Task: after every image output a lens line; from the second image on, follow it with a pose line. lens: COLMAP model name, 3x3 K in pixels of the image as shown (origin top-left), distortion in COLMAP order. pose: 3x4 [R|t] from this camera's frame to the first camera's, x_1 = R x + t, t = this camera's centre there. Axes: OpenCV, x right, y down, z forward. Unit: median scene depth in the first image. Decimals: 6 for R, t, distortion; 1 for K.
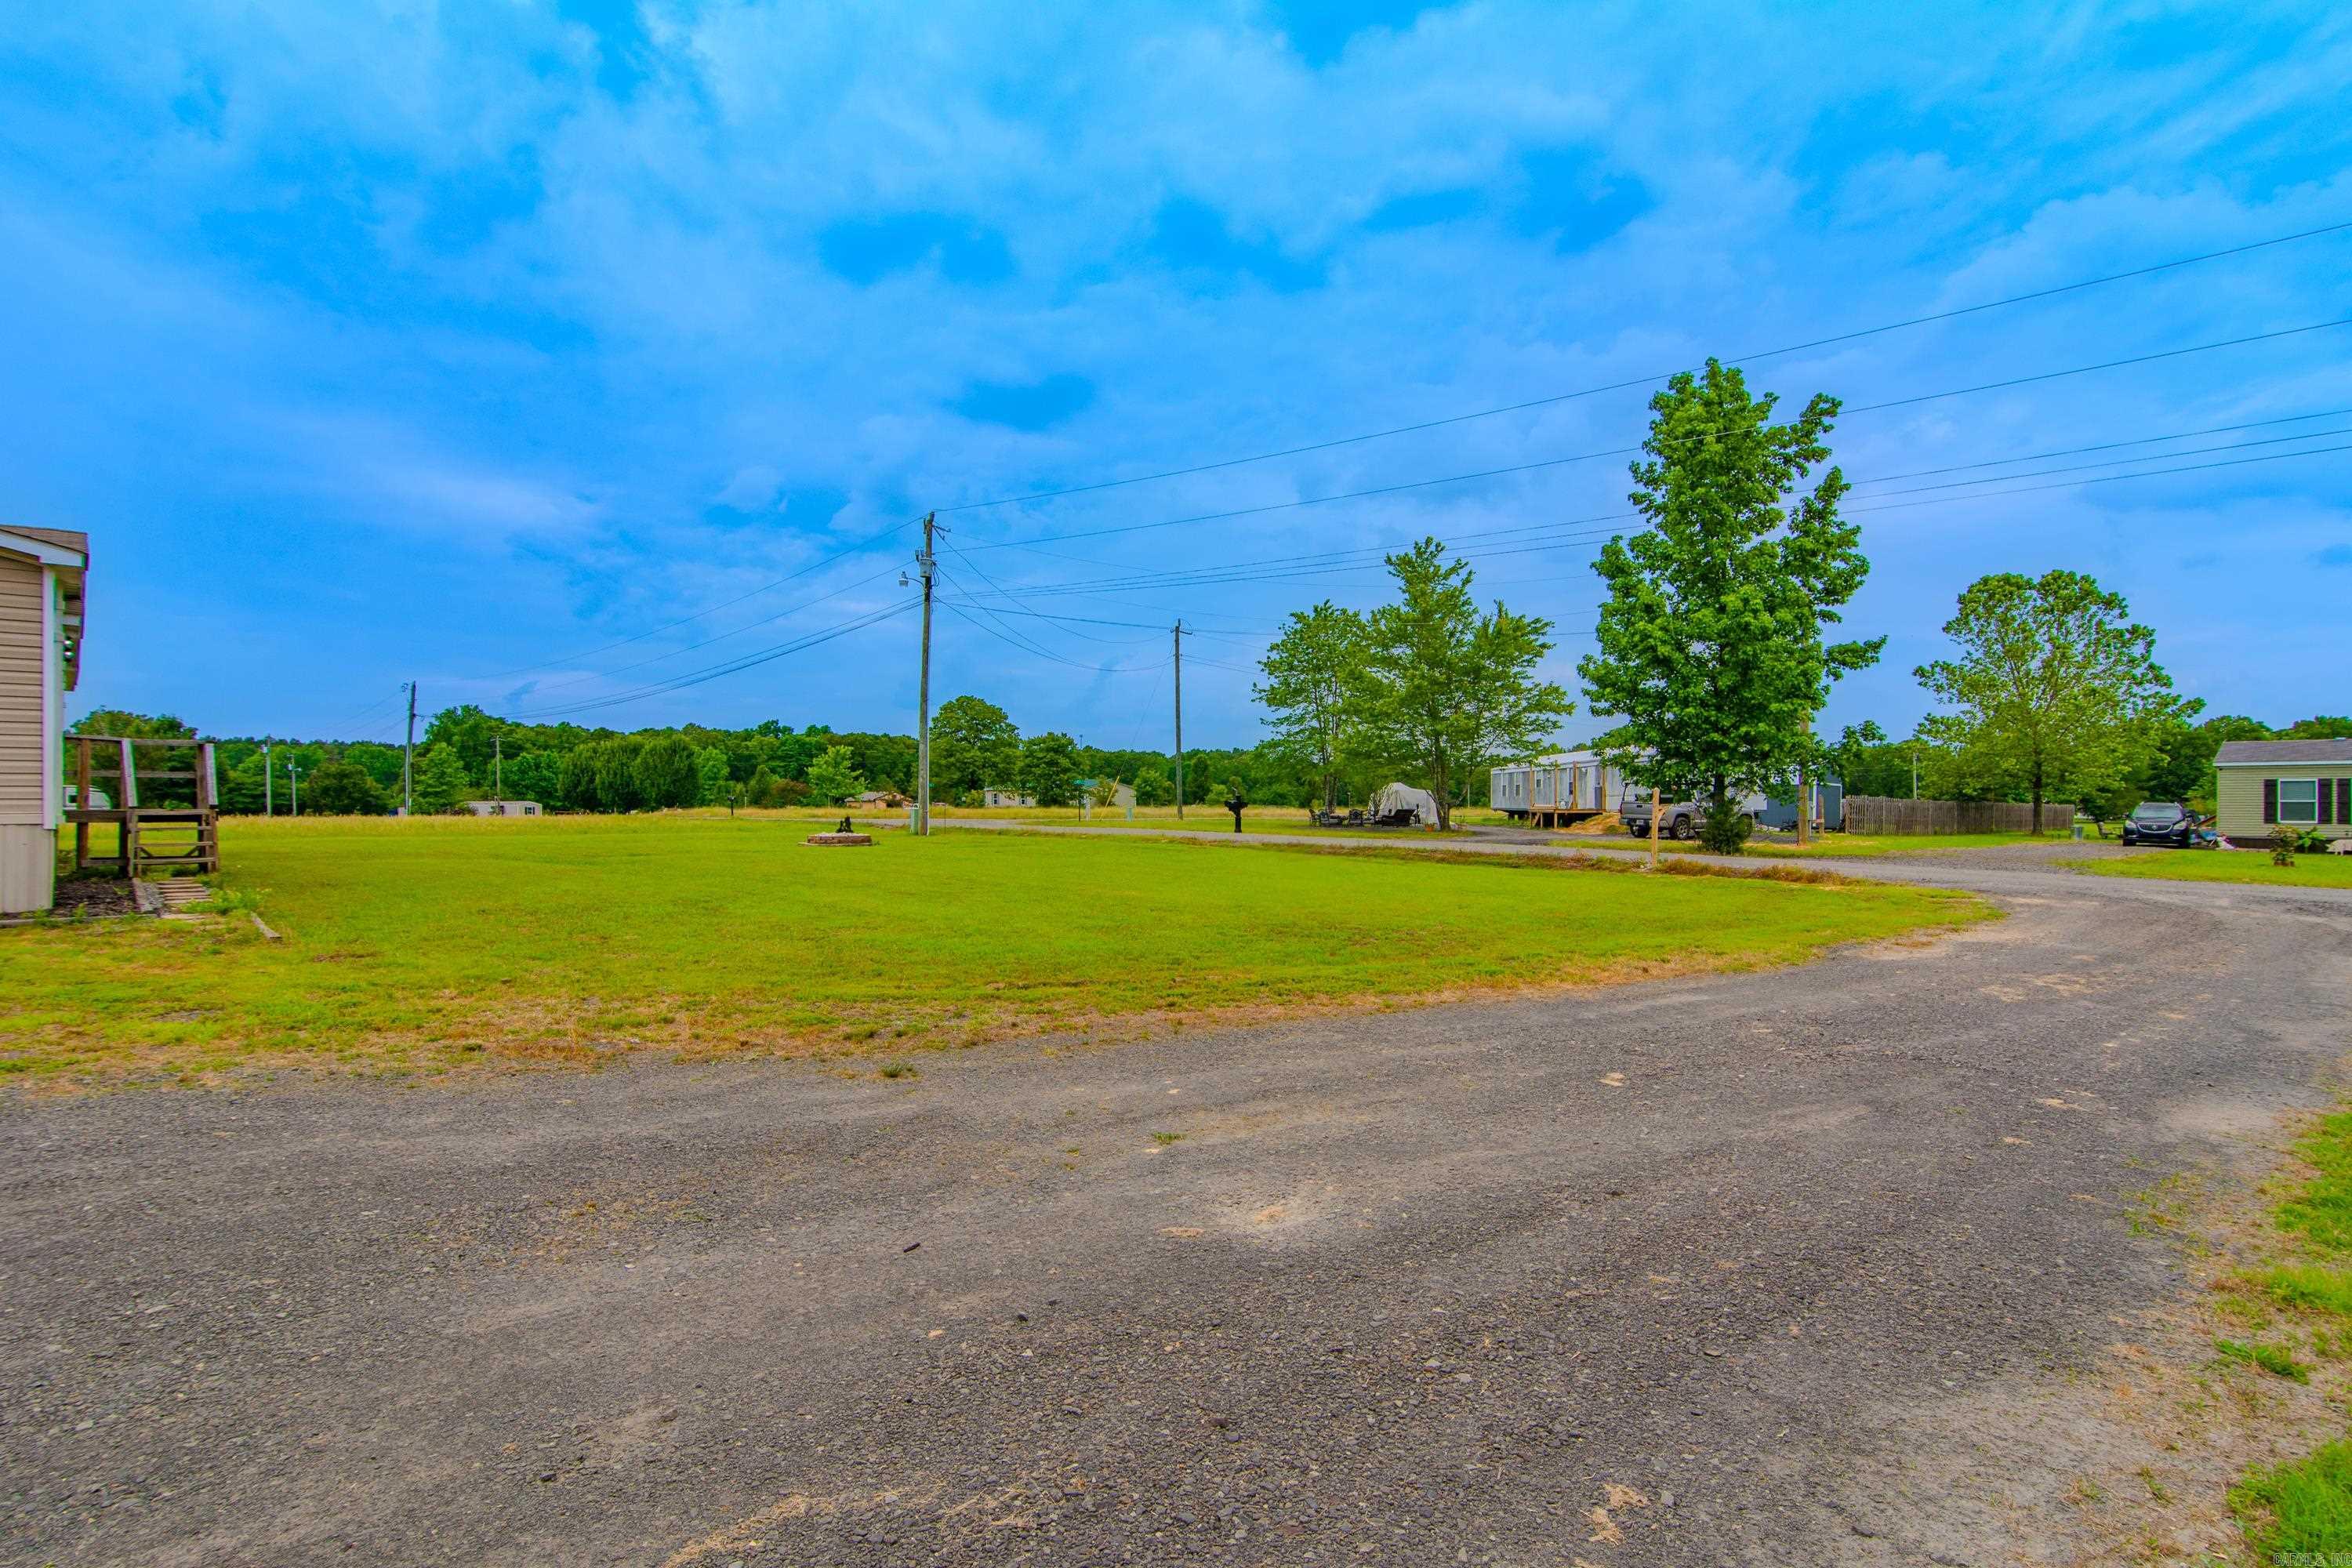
lens RADIAL K [[1189.8, 0, 1187.2], [0, 1189.8, 794.9], [0, 0, 1]] dist [0.004569, 0.000701]
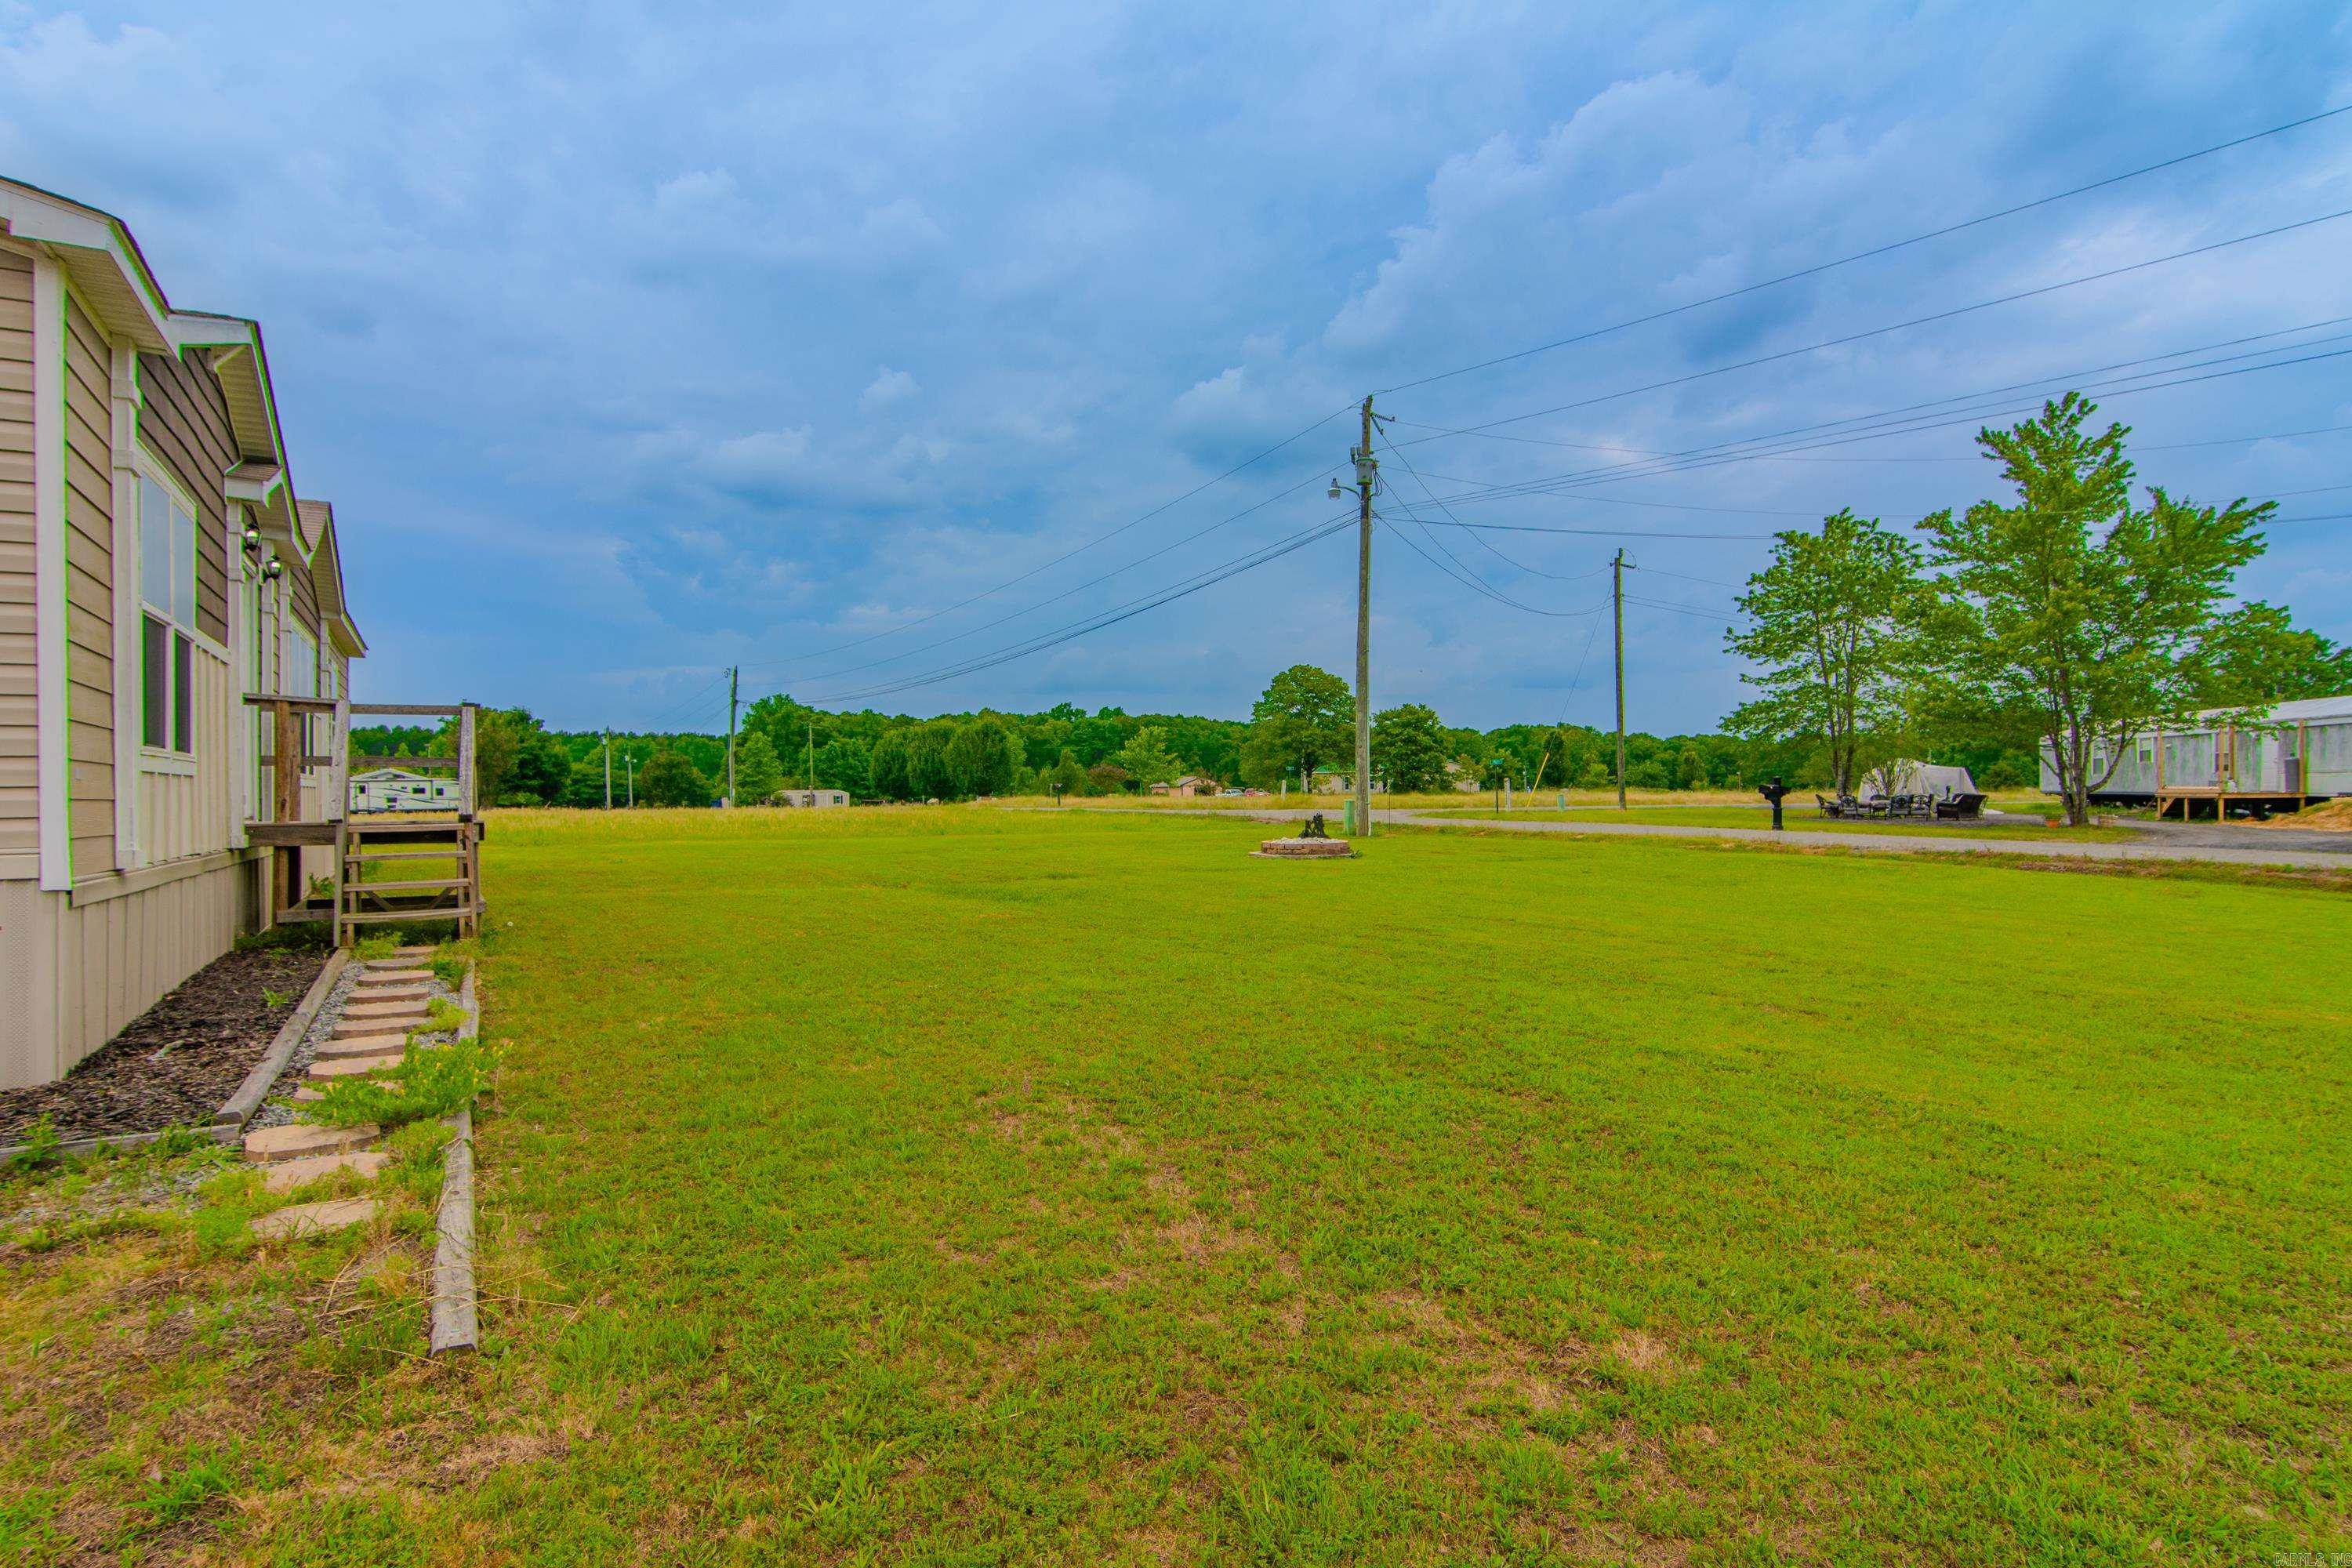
lens RADIAL K [[1289.5, 0, 1170.0], [0, 1289.5, 783.4], [0, 0, 1]] dist [0.005199, 0.000558]
pose [[0.969415, -0.008864, -0.245265, -0.048671], [0.009793, 0.999949, 0.002567, -0.000601], [0.245230, -0.004891, 0.969453, 0.068754]]
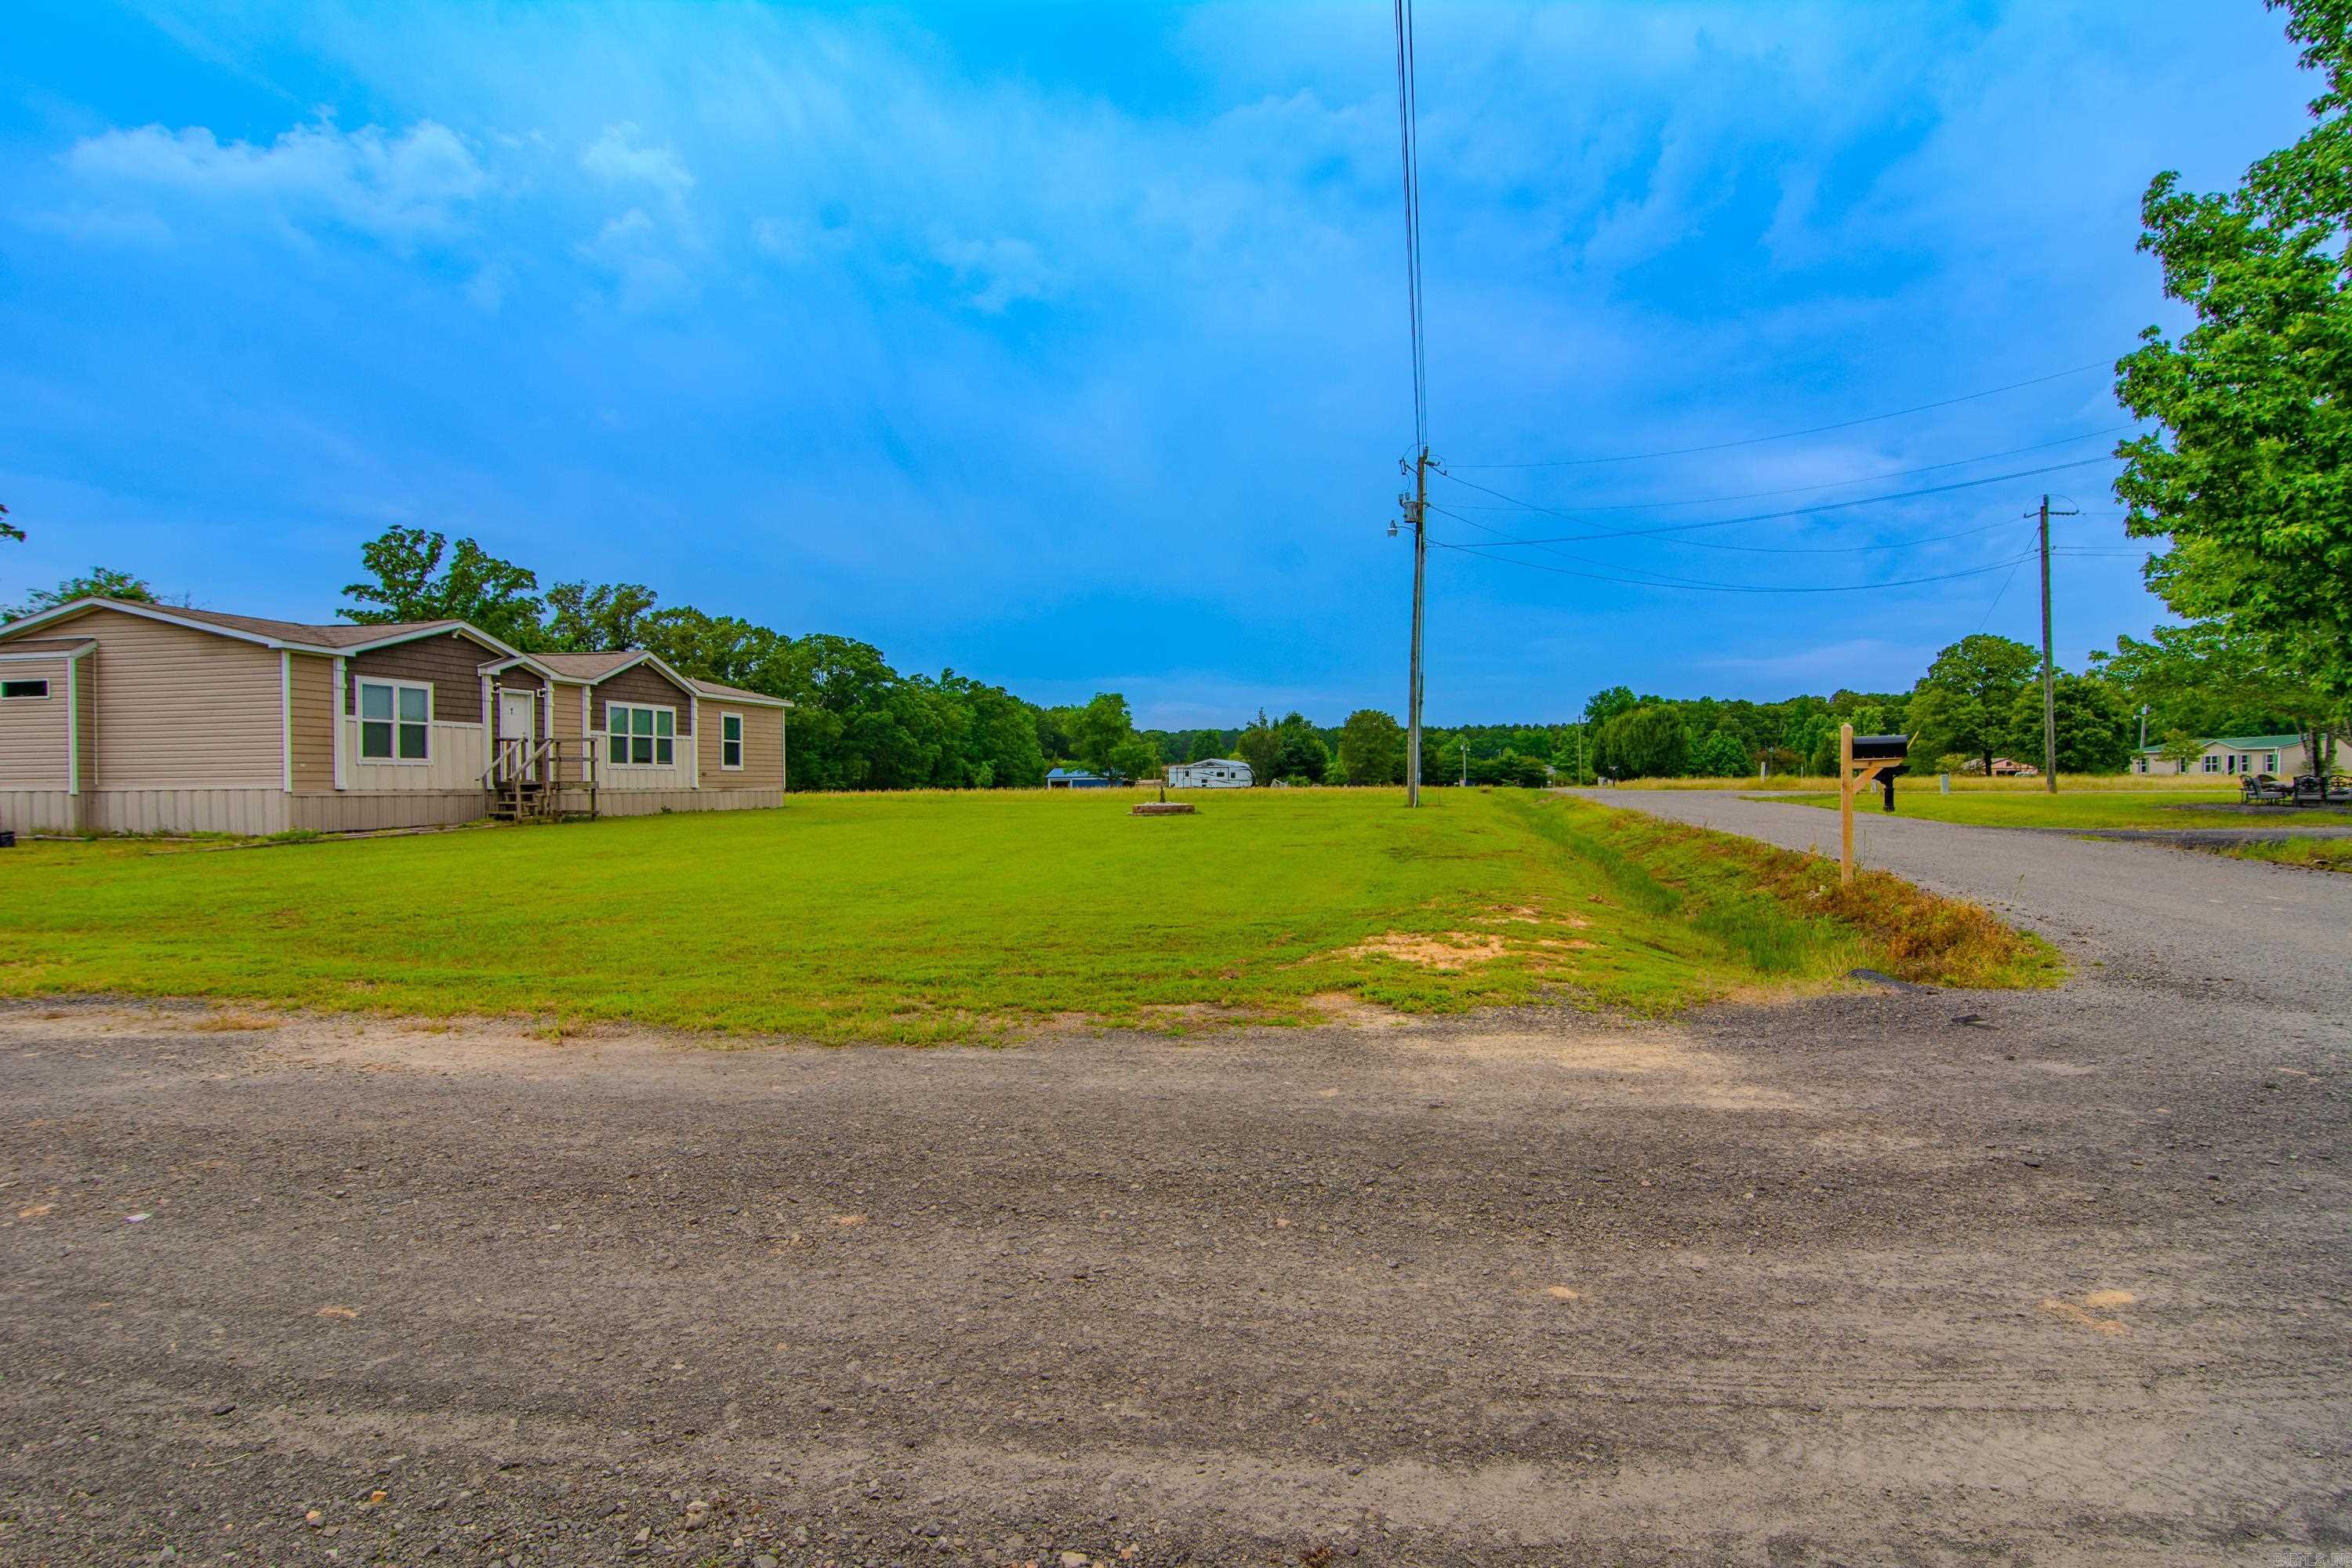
lens RADIAL K [[1214.1, 0, 1178.6], [0, 1214.1, 783.8], [0, 0, 1]] dist [-0.007522, 0.001120]
pose [[0.530801, -0.001282, -0.847496, 0.195664], [0.012615, 0.999900, 0.006388, 0.002677], [0.847403, -0.014082, 0.530764, 0.133471]]
